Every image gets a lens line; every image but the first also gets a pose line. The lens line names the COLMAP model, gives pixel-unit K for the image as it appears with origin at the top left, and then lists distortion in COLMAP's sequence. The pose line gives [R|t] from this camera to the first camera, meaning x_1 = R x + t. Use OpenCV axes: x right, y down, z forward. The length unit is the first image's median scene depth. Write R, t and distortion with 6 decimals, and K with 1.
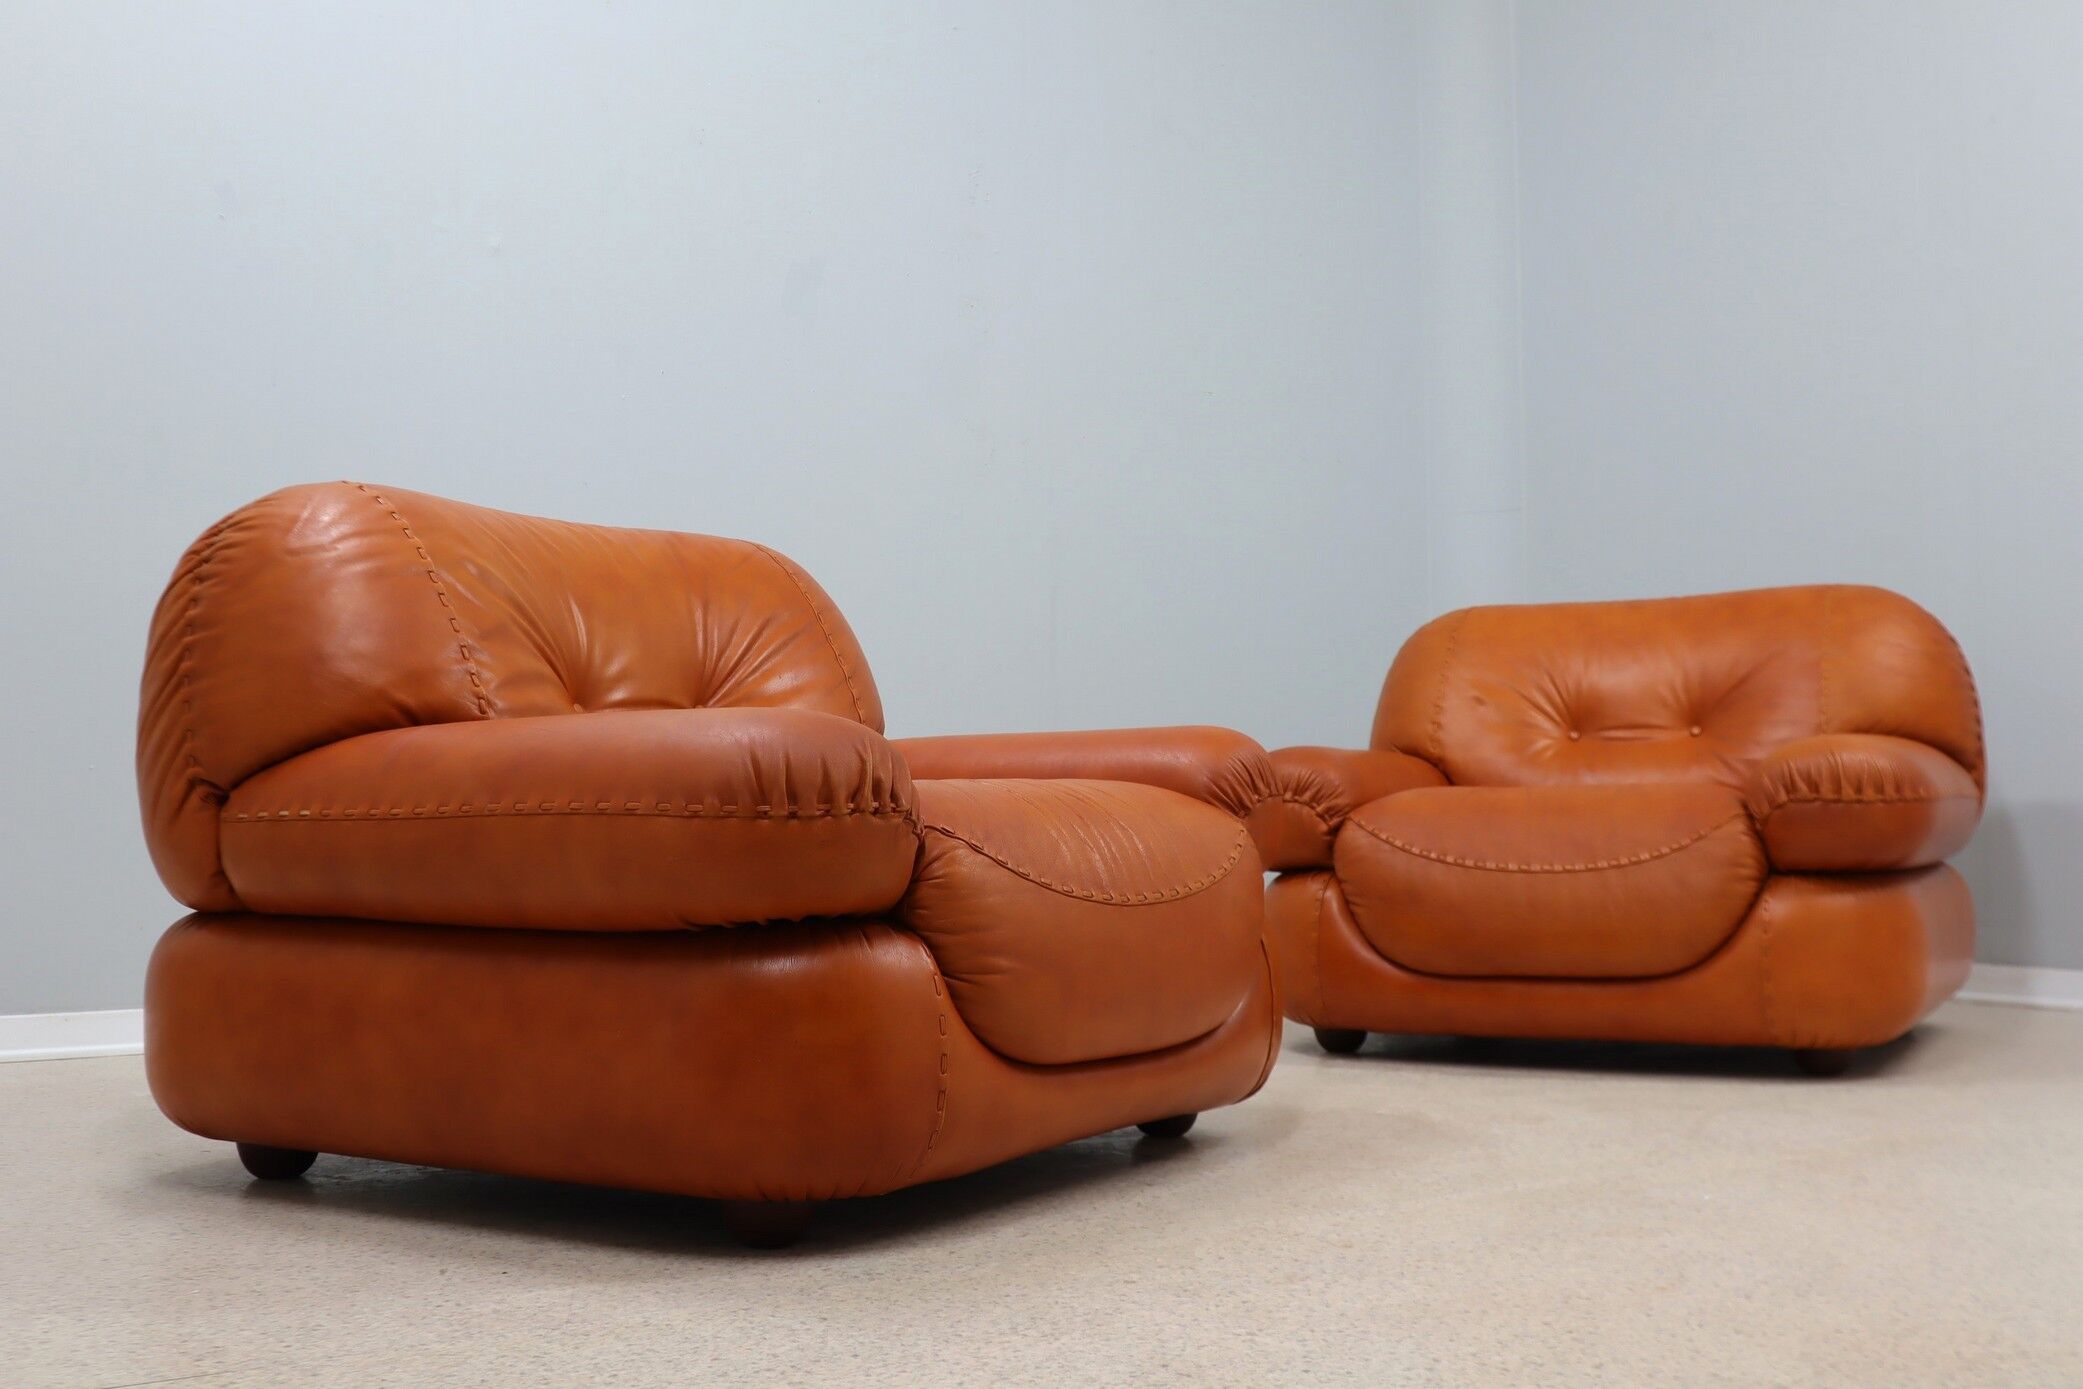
lens RADIAL K [[2124.9, 0, 1041.5], [0, 2124.9, 694.5], [0, 0, 1]] dist [-0.005092, -0.002251]
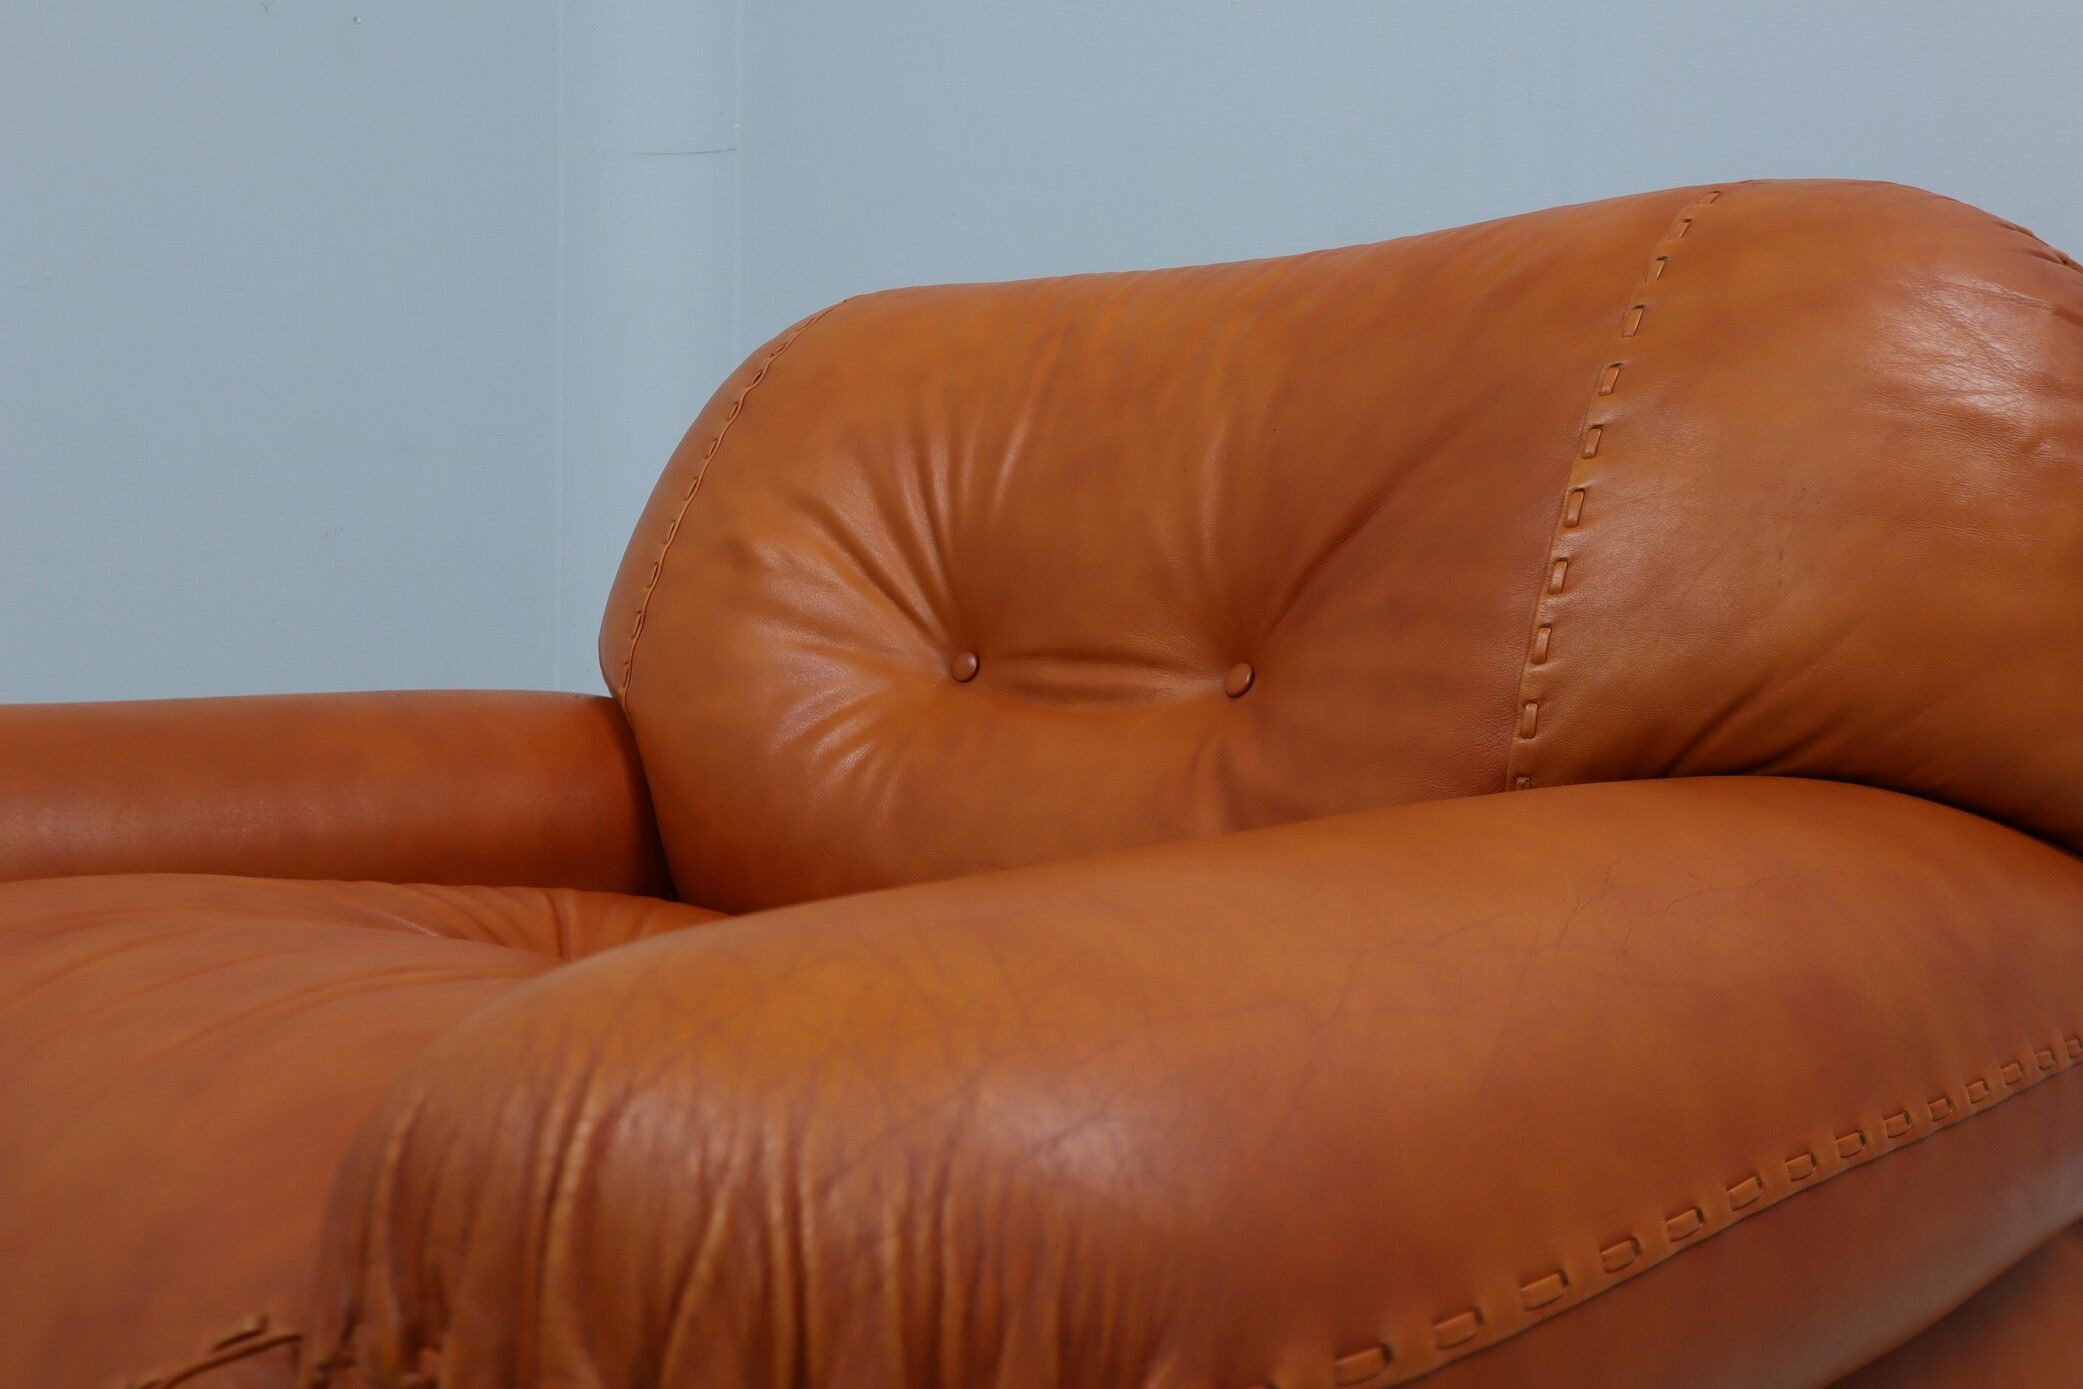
lens RADIAL K [[2124.9, 0, 1041.5], [0, 2124.9, 694.5], [0, 0, 1]] dist [-0.005092, -0.002251]
pose [[0.967990, 0.036707, -0.248290, 0.445214], [-0.009016, 0.993695, 0.111755, -0.018620], [0.250827, -0.105939, 0.962218, 0.870270]]
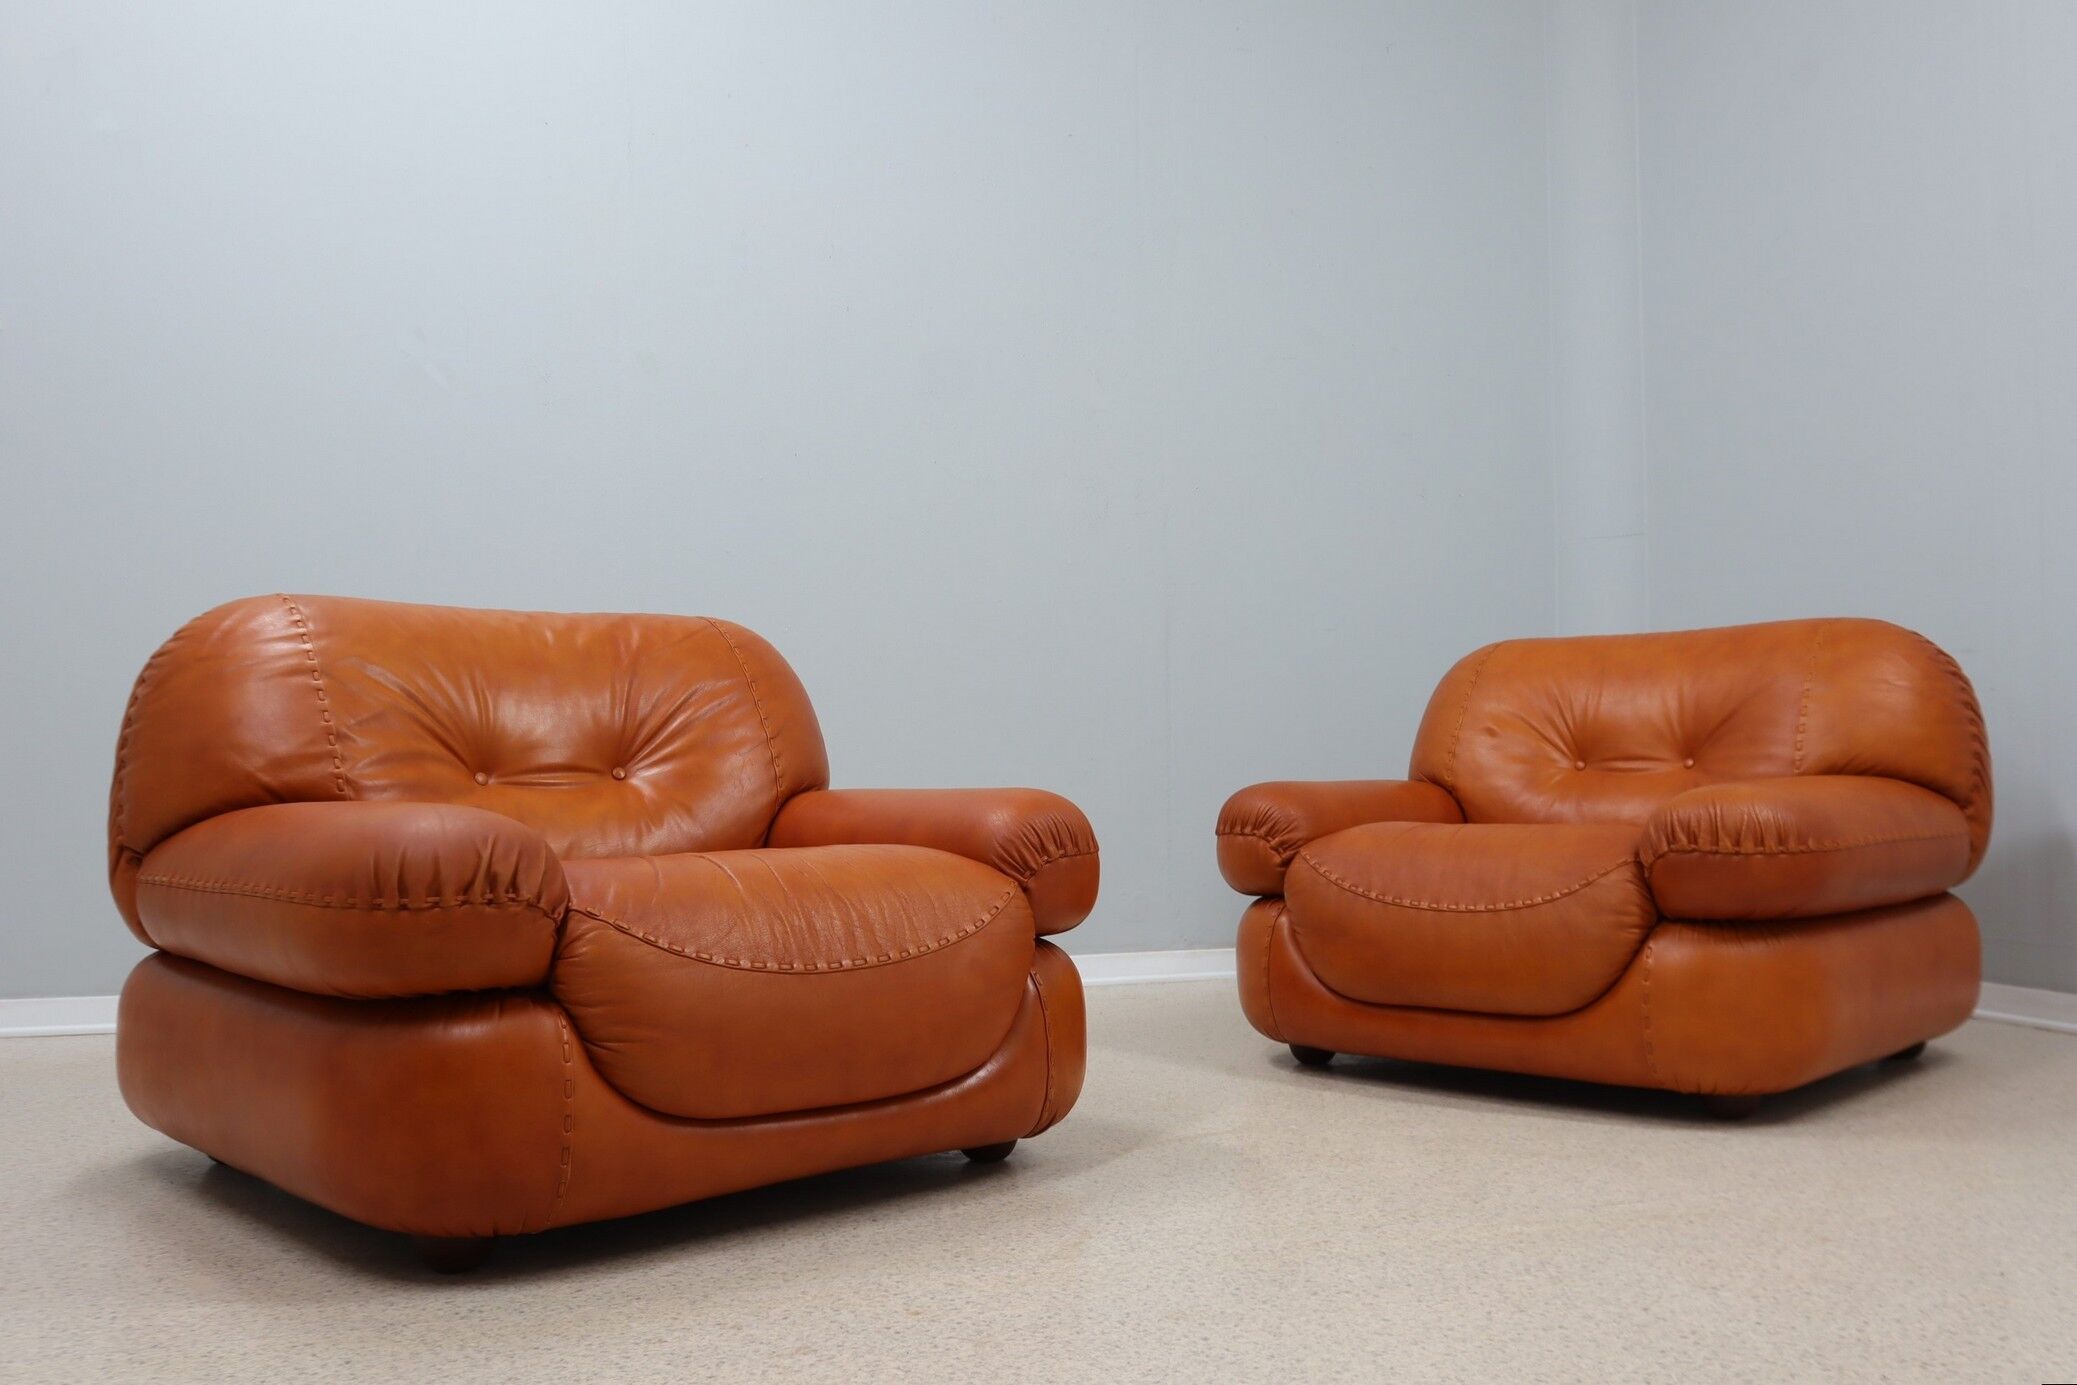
lens RADIAL K [[1773.9, 0, 1038.5], [0, 1773.9, 692.5], [0, 0, 1]] dist [-0.014051, -0.000066]
pose [[0.964493, -0.009637, -0.263933, 0.287473], [0.013633, 0.999818, 0.013313, -0.041292], [0.263757, -0.016439, 0.964449, 0.106778]]
